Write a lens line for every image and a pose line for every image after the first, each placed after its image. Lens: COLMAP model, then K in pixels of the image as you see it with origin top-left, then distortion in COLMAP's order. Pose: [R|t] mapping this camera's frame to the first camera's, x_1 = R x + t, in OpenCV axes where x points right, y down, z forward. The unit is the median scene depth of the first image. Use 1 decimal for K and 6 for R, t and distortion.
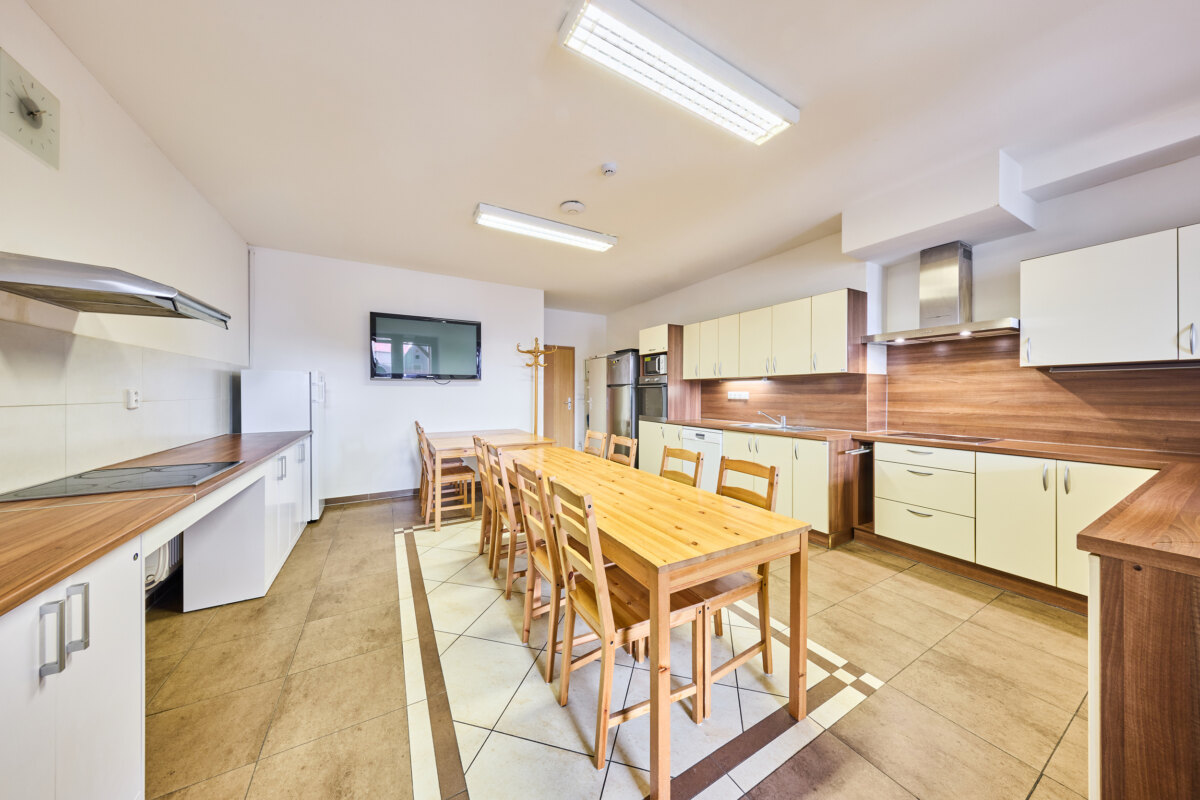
lens RADIAL K [[374.7, 0, 605.2], [0, 374.7, 388.6], [0, 0, 1]] dist [0.000060, 0.000007]
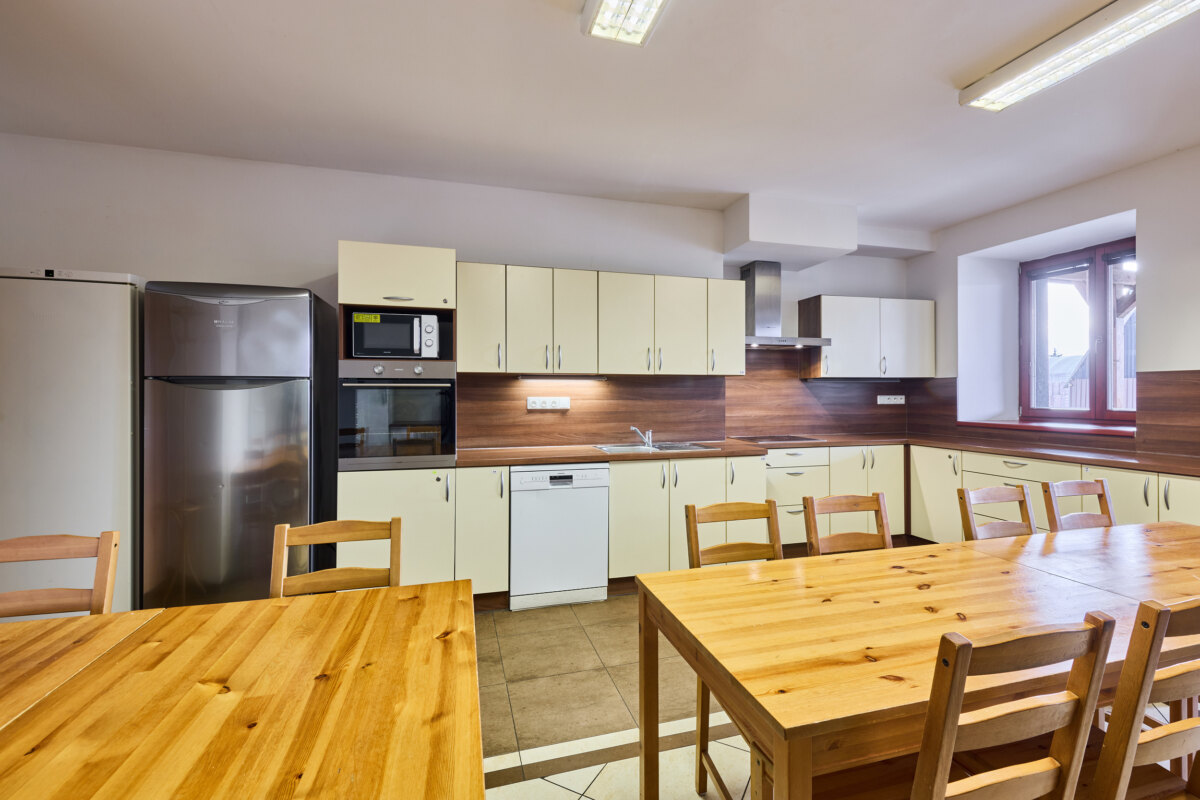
lens RADIAL K [[505.9, 0, 601.3], [0, 505.9, 384.0], [0, 0, 1]] dist [0.012010, 0.000017]
pose [[0.248199, 0.018944, 0.968524, -0.484474], [-0.007464, 0.999816, -0.017643, 0.001438], [-0.968680, -0.002850, 0.248295, 0.839059]]
